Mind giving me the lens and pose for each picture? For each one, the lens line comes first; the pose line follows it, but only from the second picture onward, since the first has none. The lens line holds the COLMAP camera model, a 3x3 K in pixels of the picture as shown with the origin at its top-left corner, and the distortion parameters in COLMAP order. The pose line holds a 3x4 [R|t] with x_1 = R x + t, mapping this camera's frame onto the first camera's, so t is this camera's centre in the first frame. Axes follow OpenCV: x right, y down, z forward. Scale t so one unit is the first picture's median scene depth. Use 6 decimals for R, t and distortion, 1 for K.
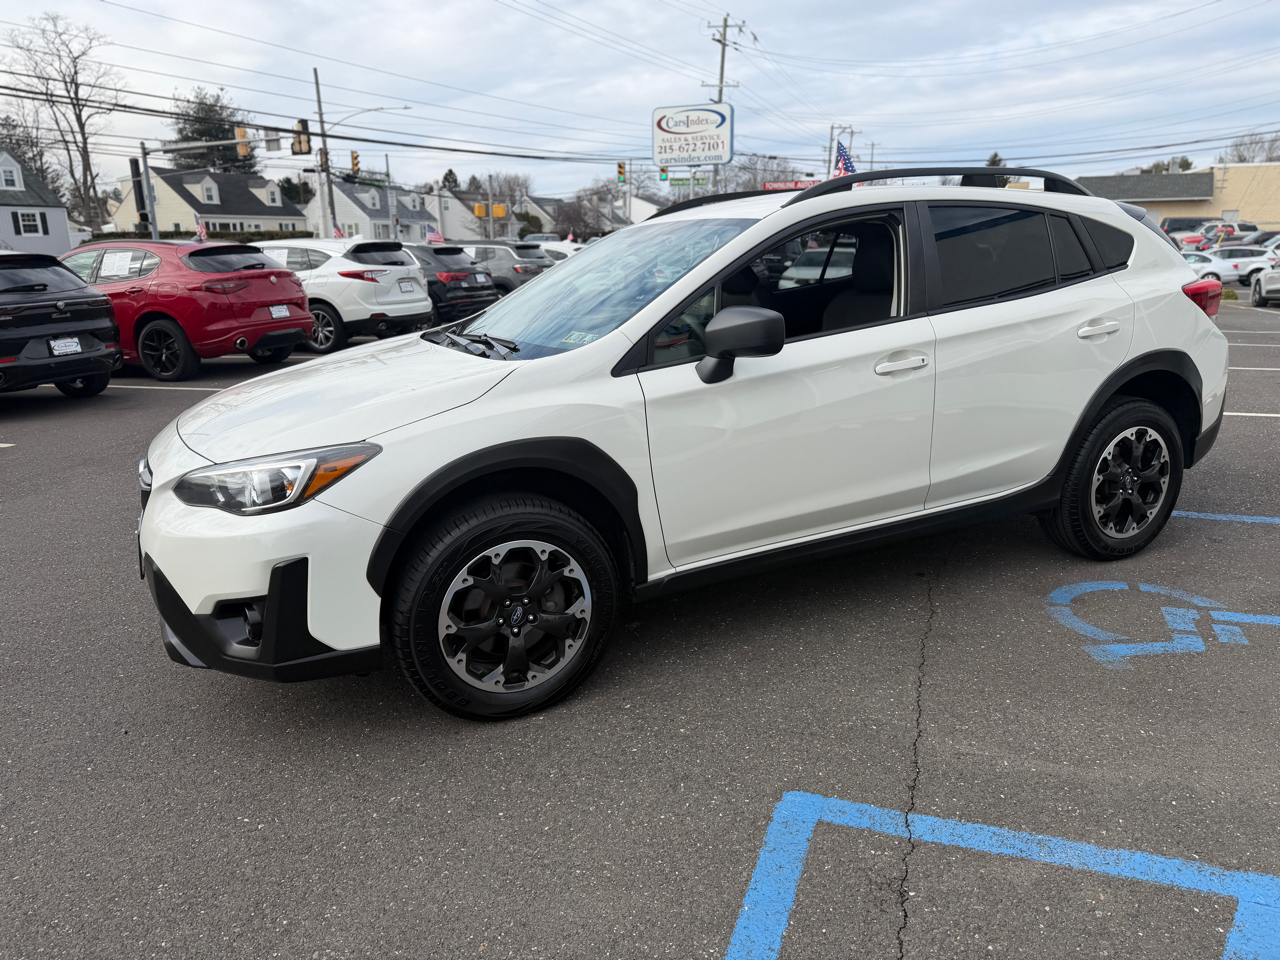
lens RADIAL K [[908.1, 0, 635.0], [0, 908.1, 483.3], [0, 0, 1]] dist [0.034928, -0.038683]
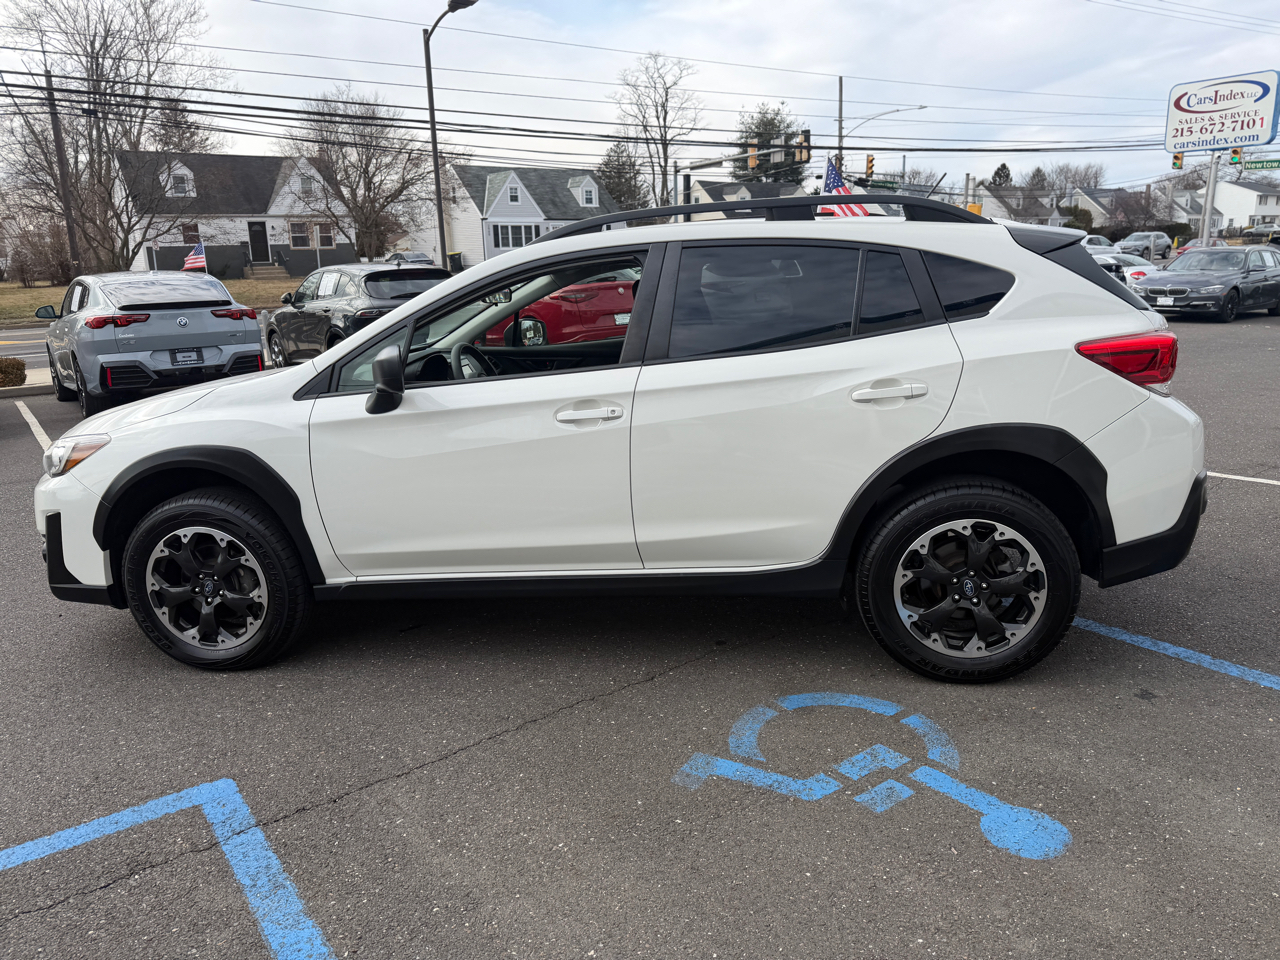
lens RADIAL K [[908.1, 0, 629.2], [0, 908.1, 478.3], [0, 0, 1]] dist [0.034928, -0.038683]
pose [[0.834101, 0.127117, -0.536766, 0.714782], [-0.129127, 0.991044, 0.034044, -0.084623], [0.536286, 0.040915, 0.843044, 0.182395]]
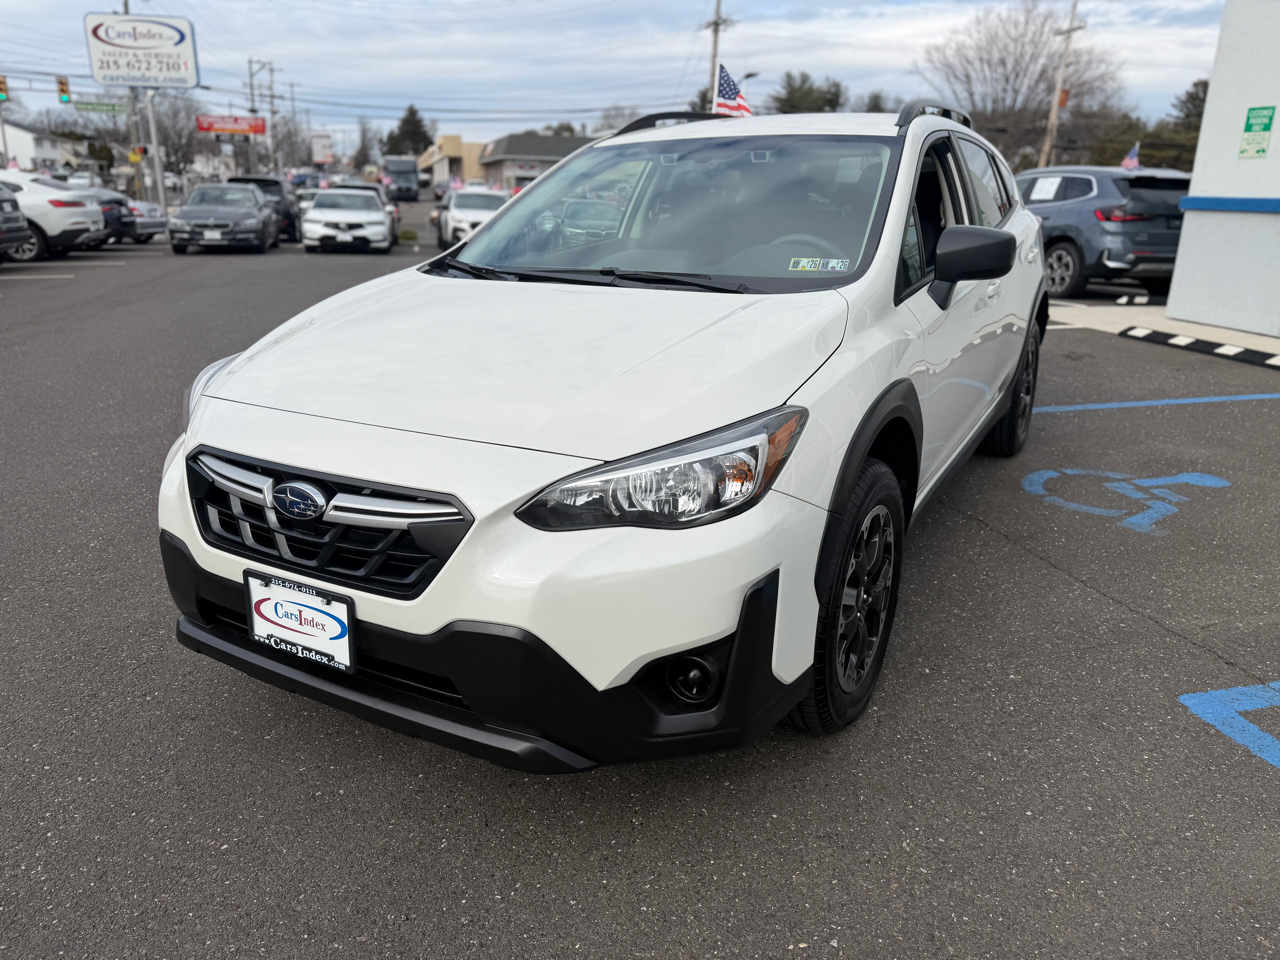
lens RADIAL K [[908.1, 0, 640.0], [0, 908.1, 470.4], [0, 0, 1]] dist [0.034928, -0.038683]
pose [[0.823753, -0.139246, 0.549583, -0.540870], [0.118017, 0.990250, 0.074004, -0.041153], [-0.554529, 0.003899, 0.832155, 0.295876]]
